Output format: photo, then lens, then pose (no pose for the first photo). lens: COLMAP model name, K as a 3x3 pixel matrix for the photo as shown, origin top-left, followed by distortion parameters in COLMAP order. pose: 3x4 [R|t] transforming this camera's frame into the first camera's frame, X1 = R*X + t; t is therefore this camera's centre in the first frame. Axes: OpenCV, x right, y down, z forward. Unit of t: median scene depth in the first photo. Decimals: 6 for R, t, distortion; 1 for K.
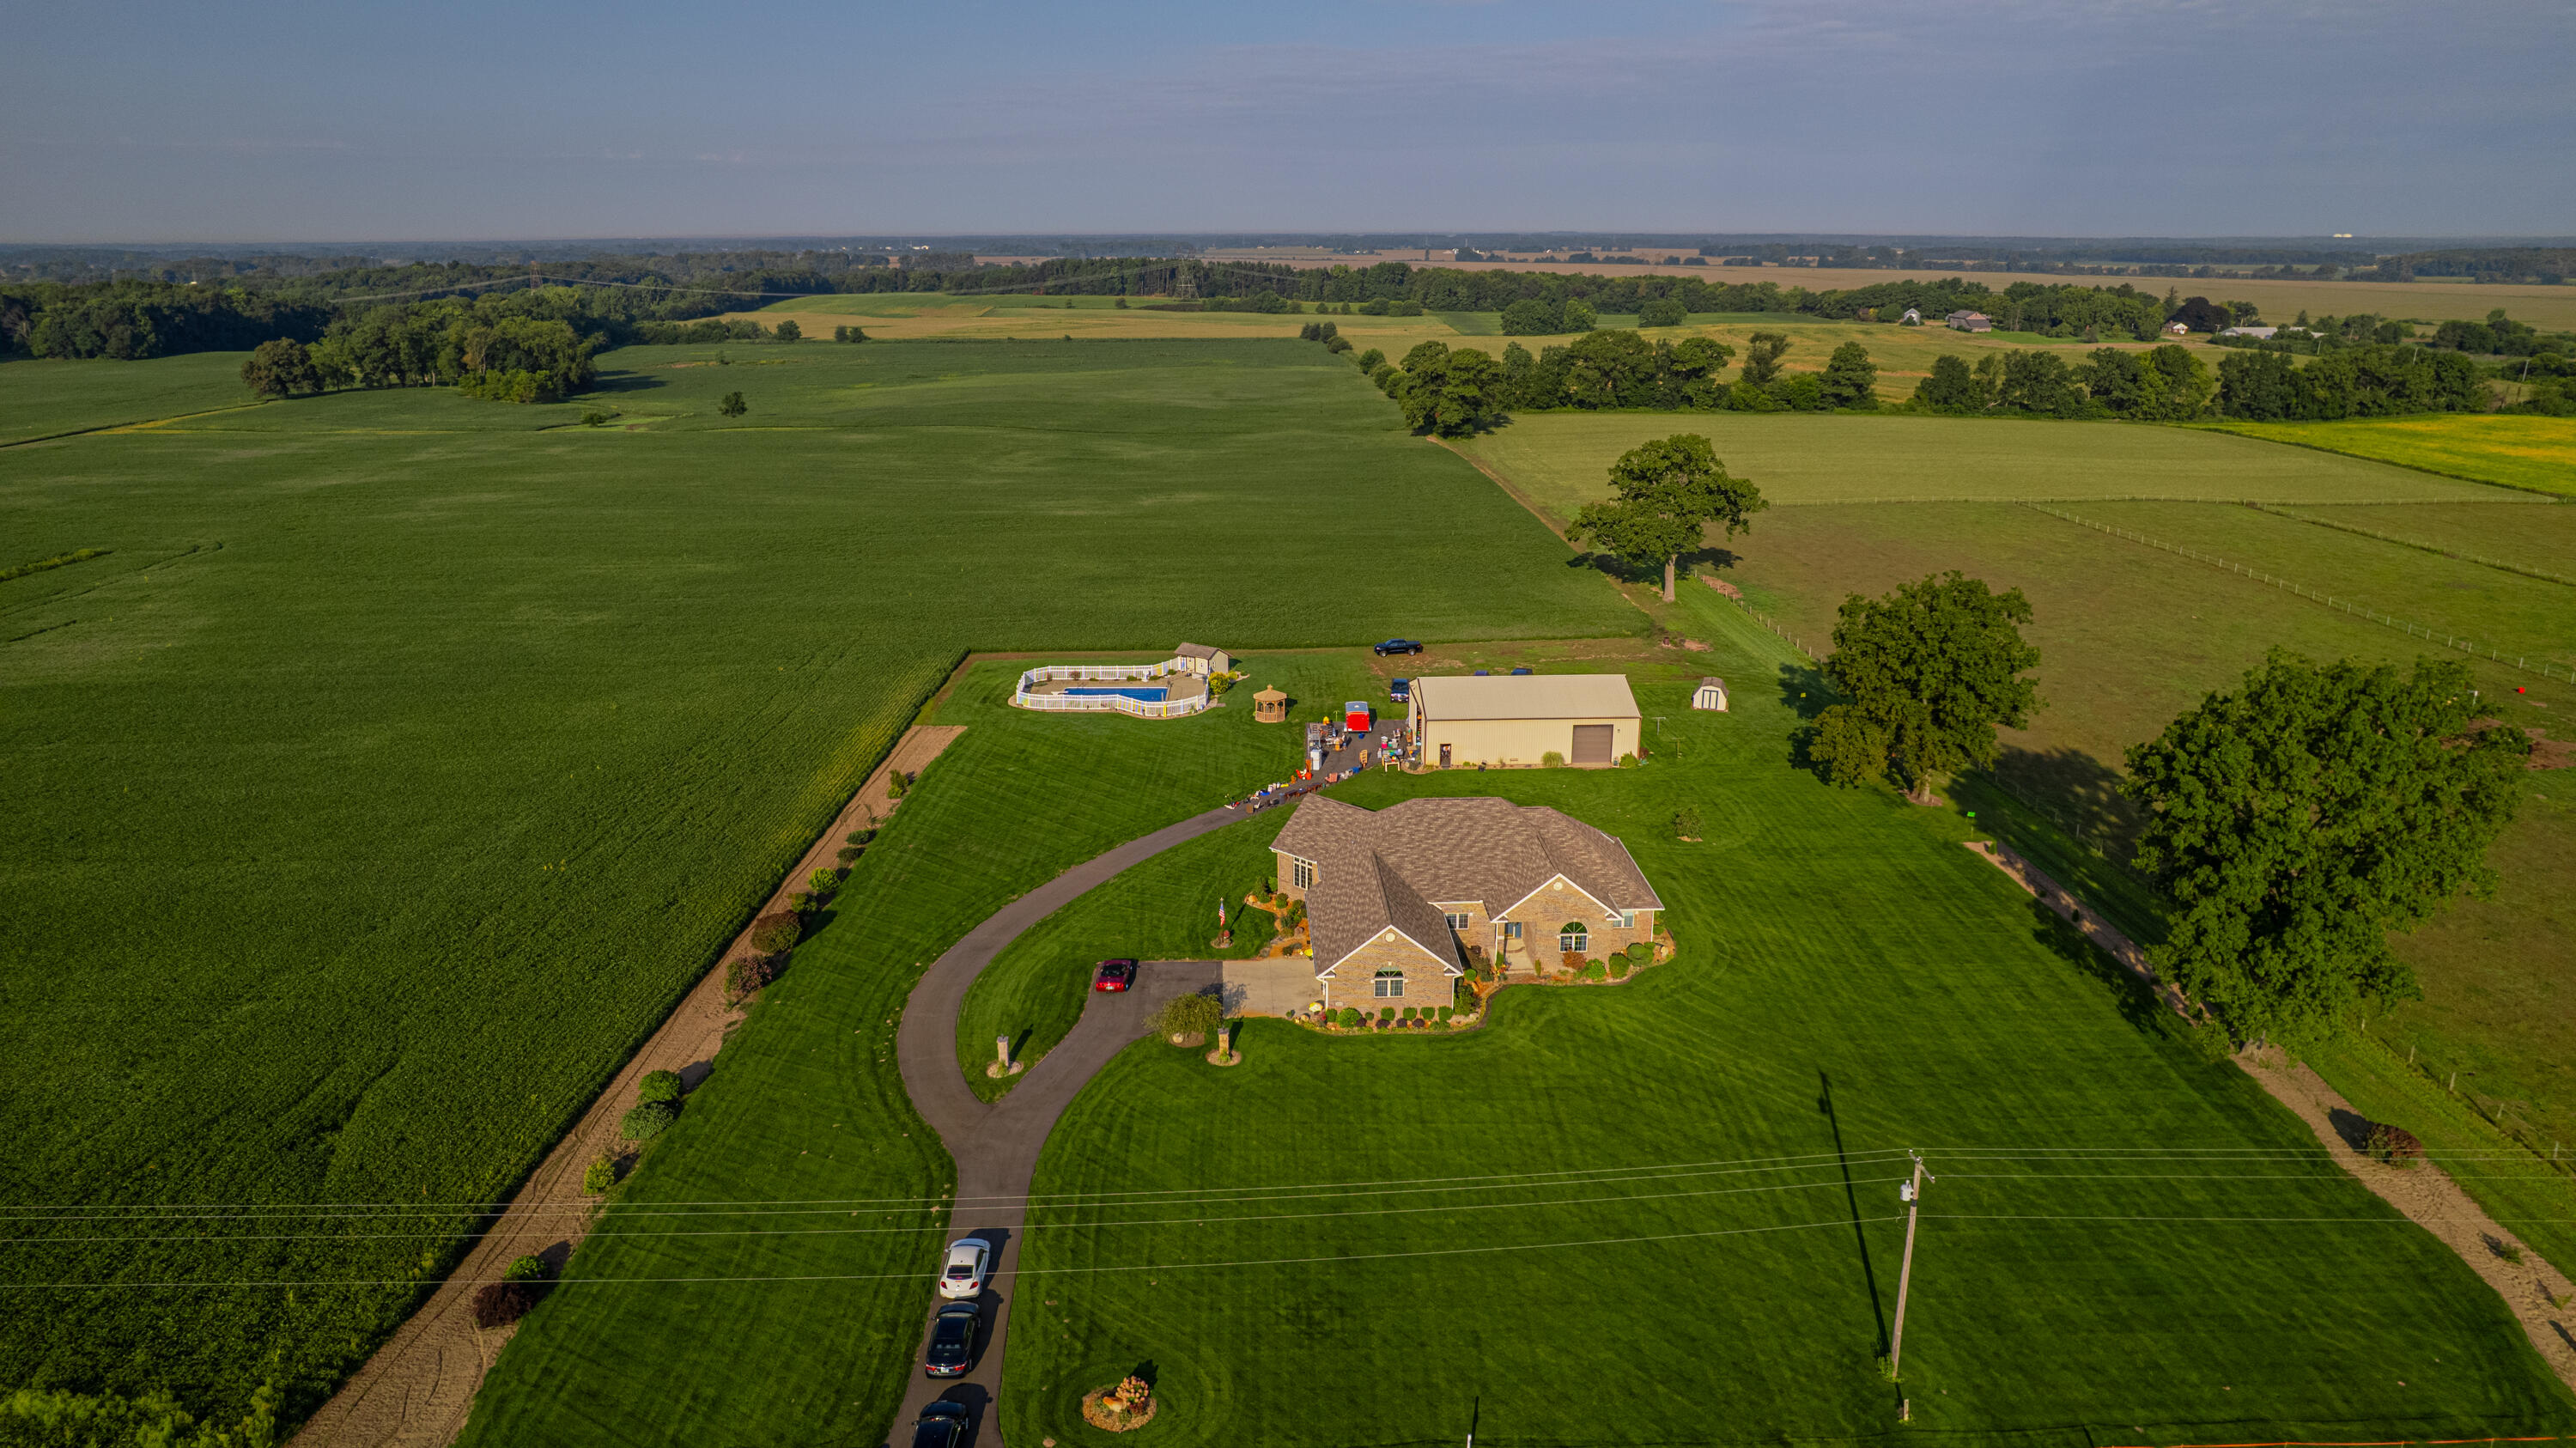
lens RADIAL K [[1651.7, 0, 1294.5], [0, 1651.7, 669.6], [0, 0, 1]] dist [-0.079469, 0.072611]
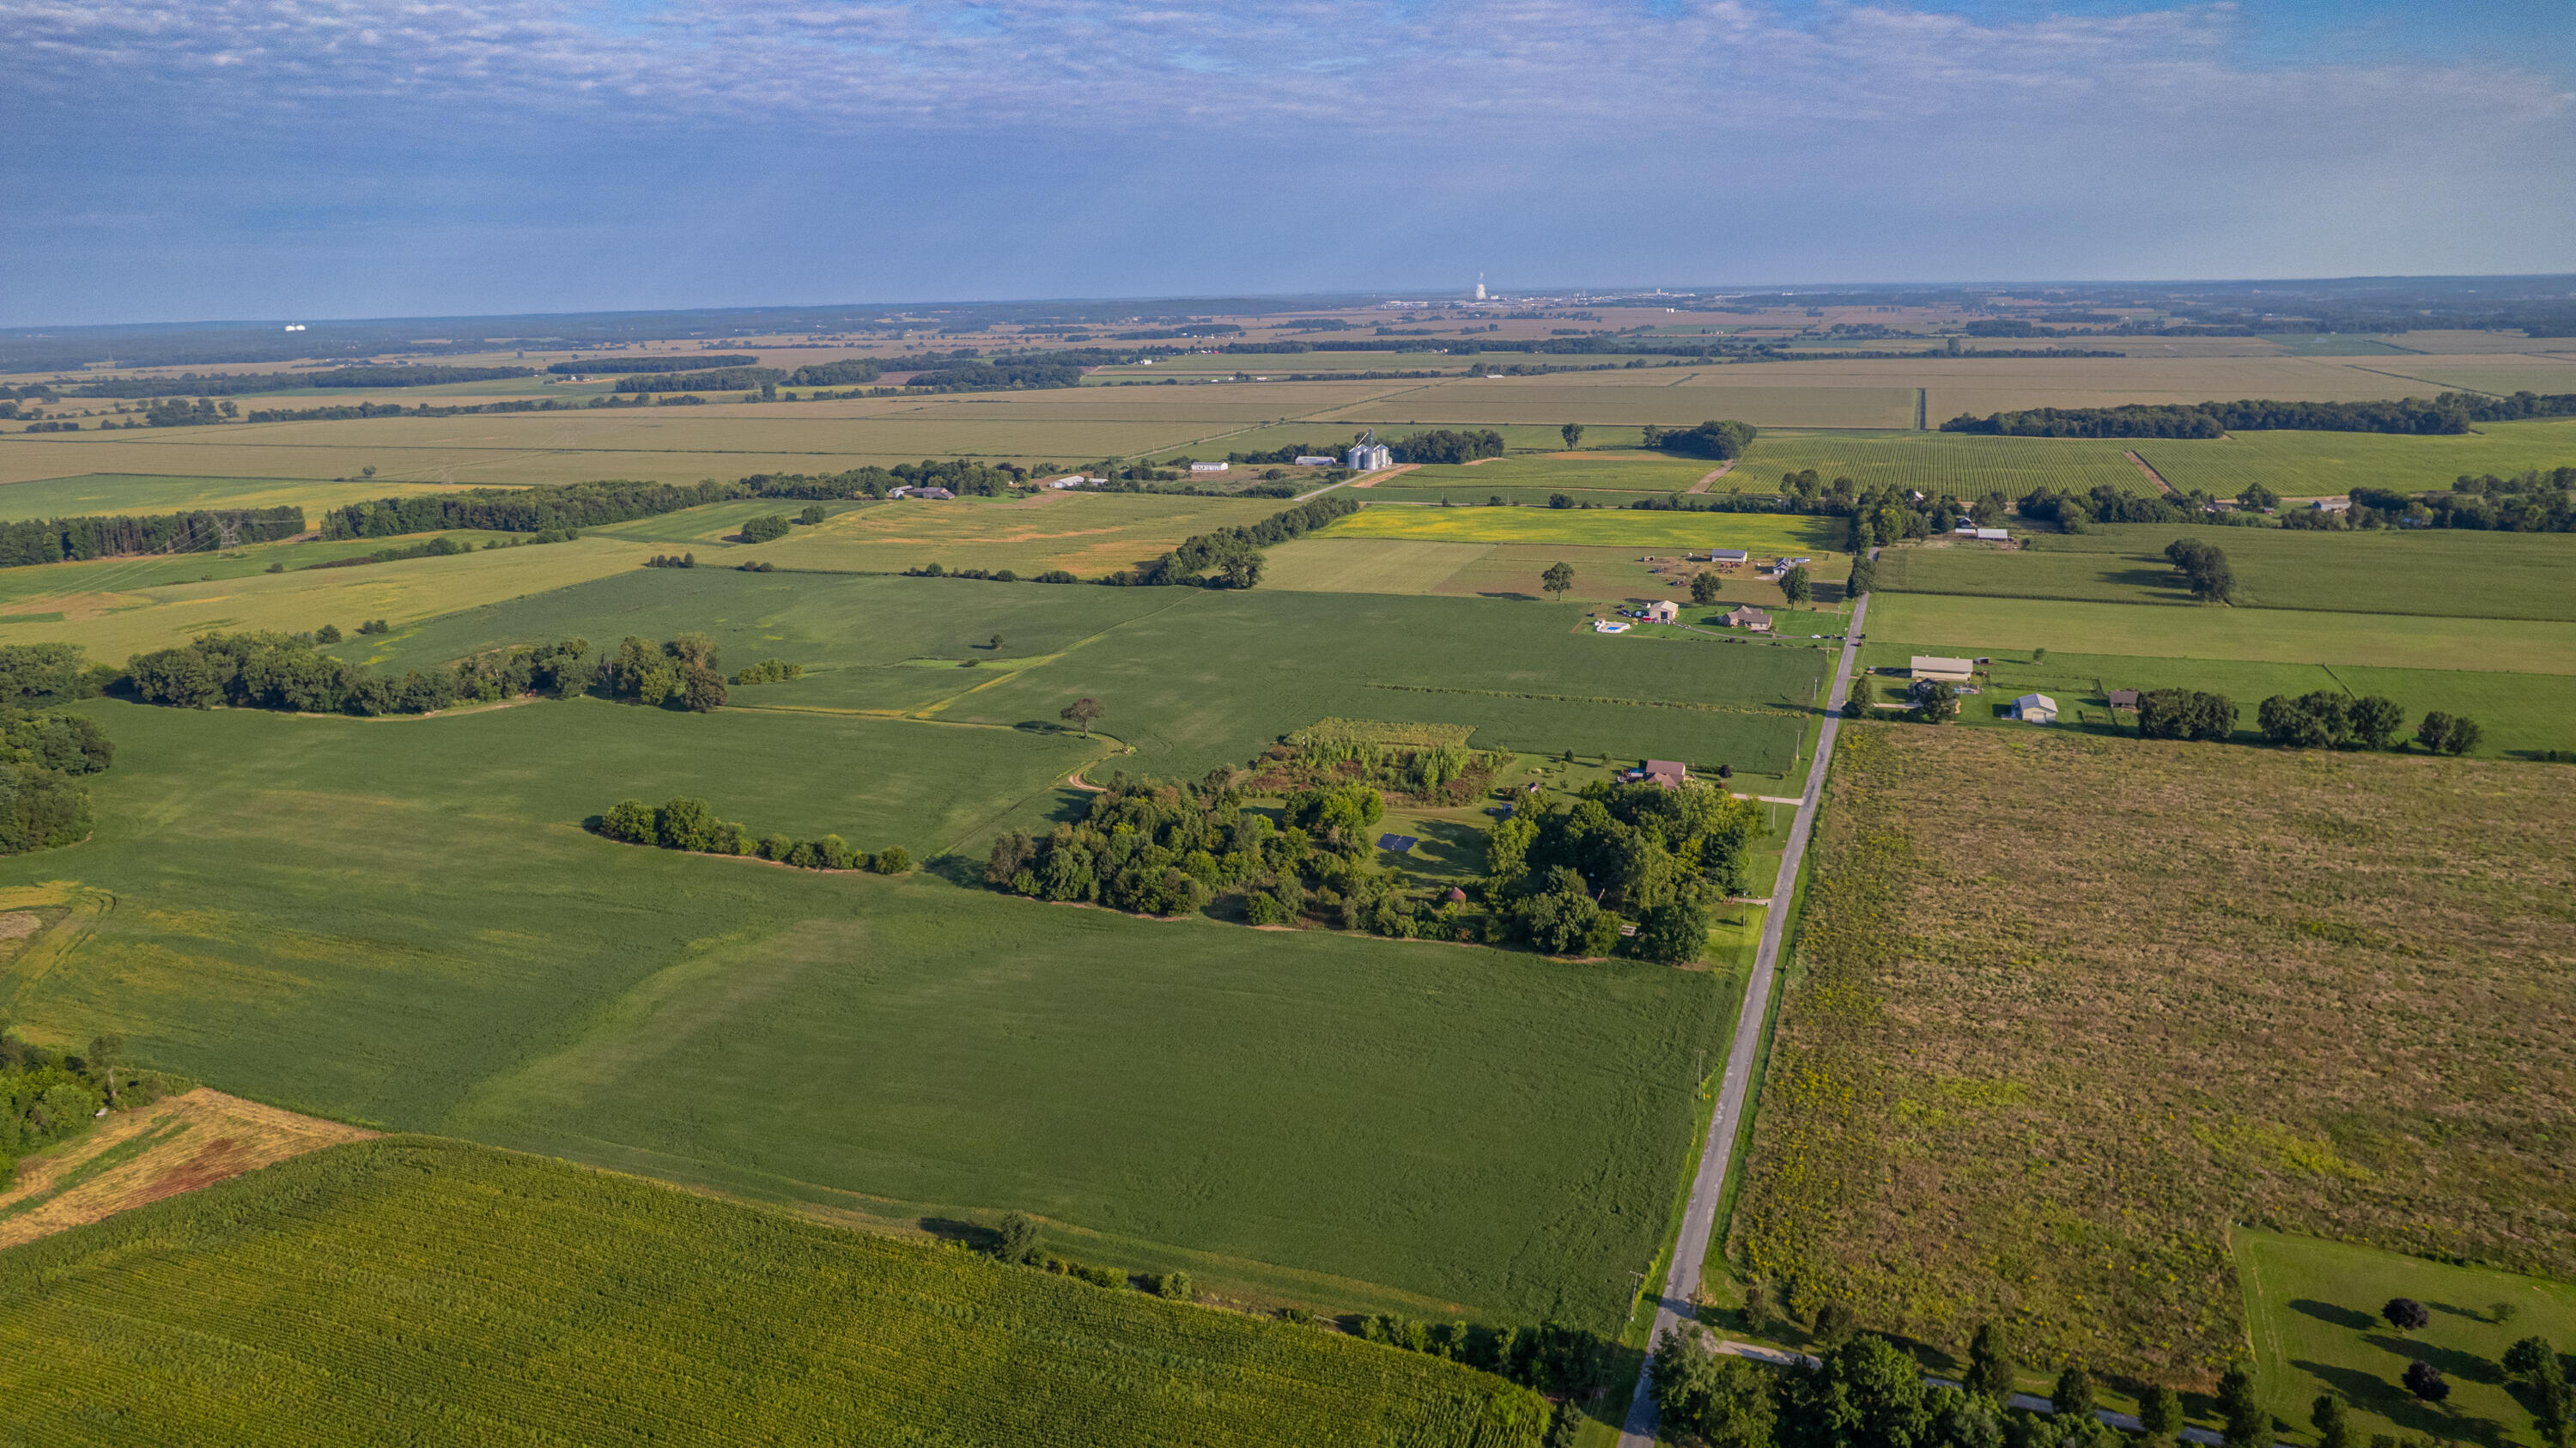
lens RADIAL K [[1651.7, 0, 1294.5], [0, 1651.7, 669.6], [0, 0, 1]] dist [-0.079469, 0.072611]
pose [[0.406342, -0.216608, 0.887675, -4.776656], [0.254741, 0.959831, 0.117605, -0.675230], [-0.877493, 0.178340, 0.445198, -0.331051]]
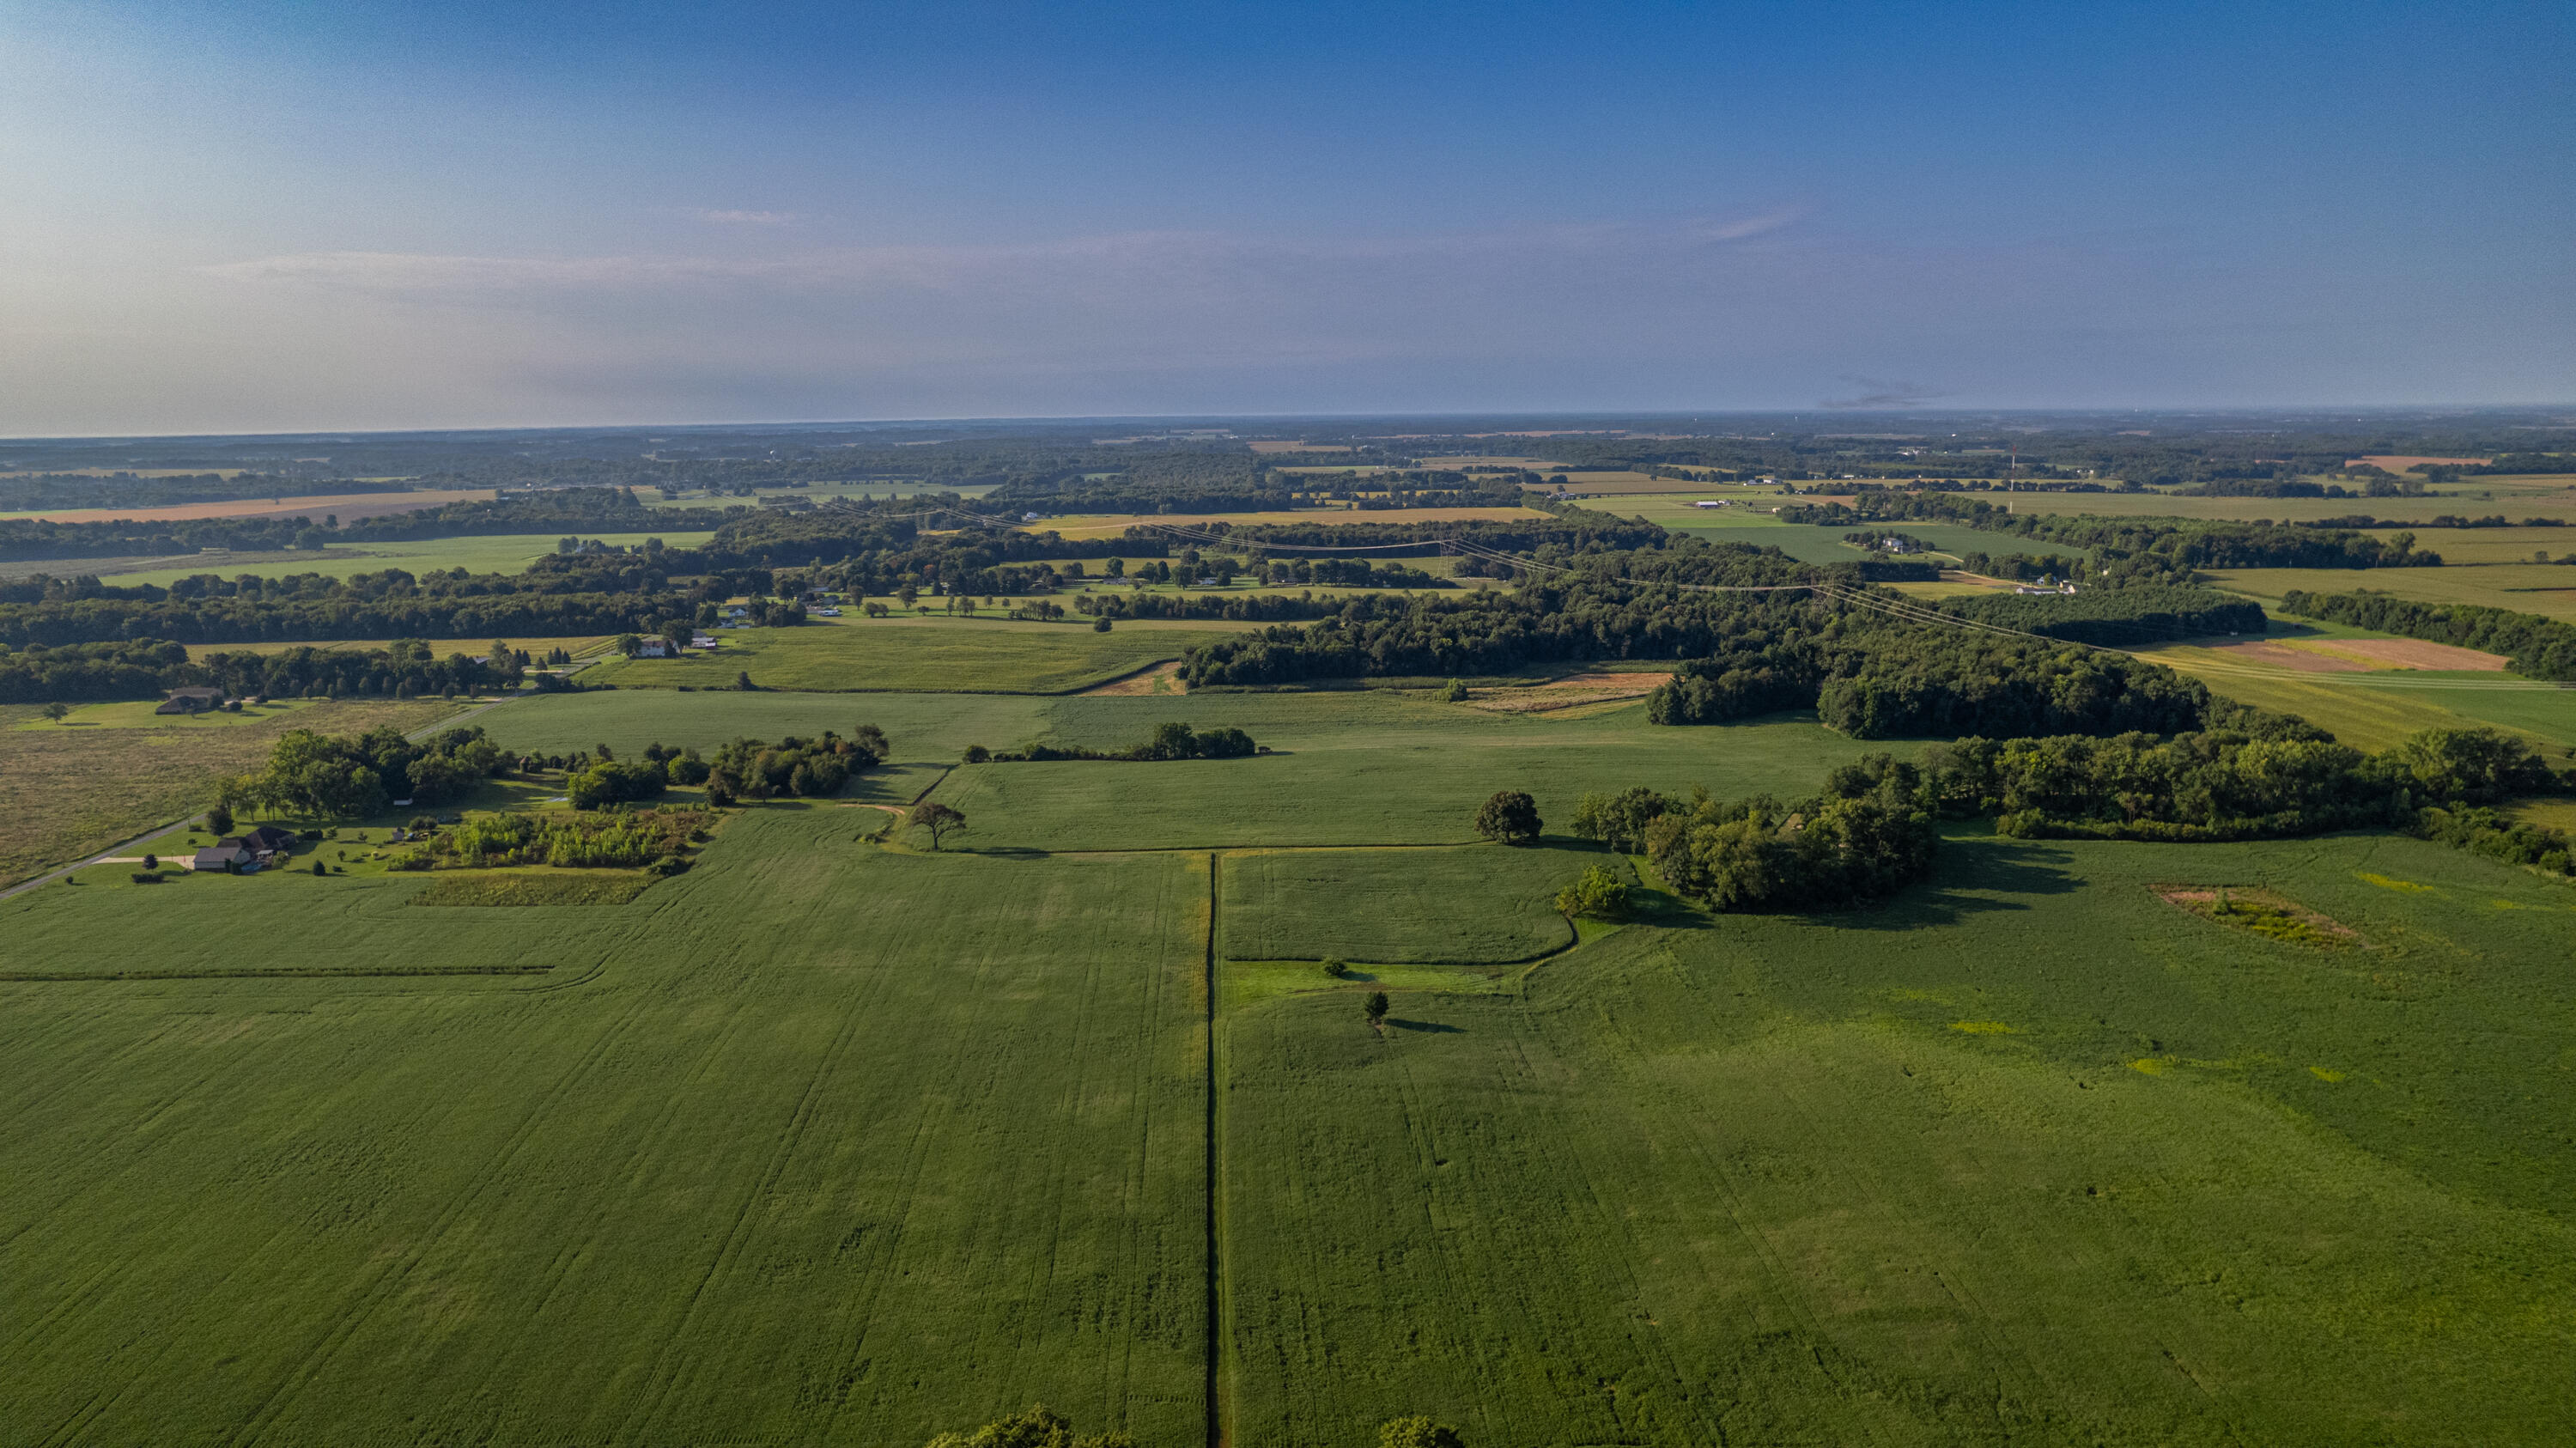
lens RADIAL K [[1651.7, 0, 1294.5], [0, 1651.7, 669.6], [0, 0, 1]] dist [-0.079469, 0.072611]
pose [[-0.022903, 0.159572, -0.986921, 1.245601], [-0.243791, 0.956487, 0.160309, -1.171108], [0.969557, 0.244274, 0.016995, 2.275985]]
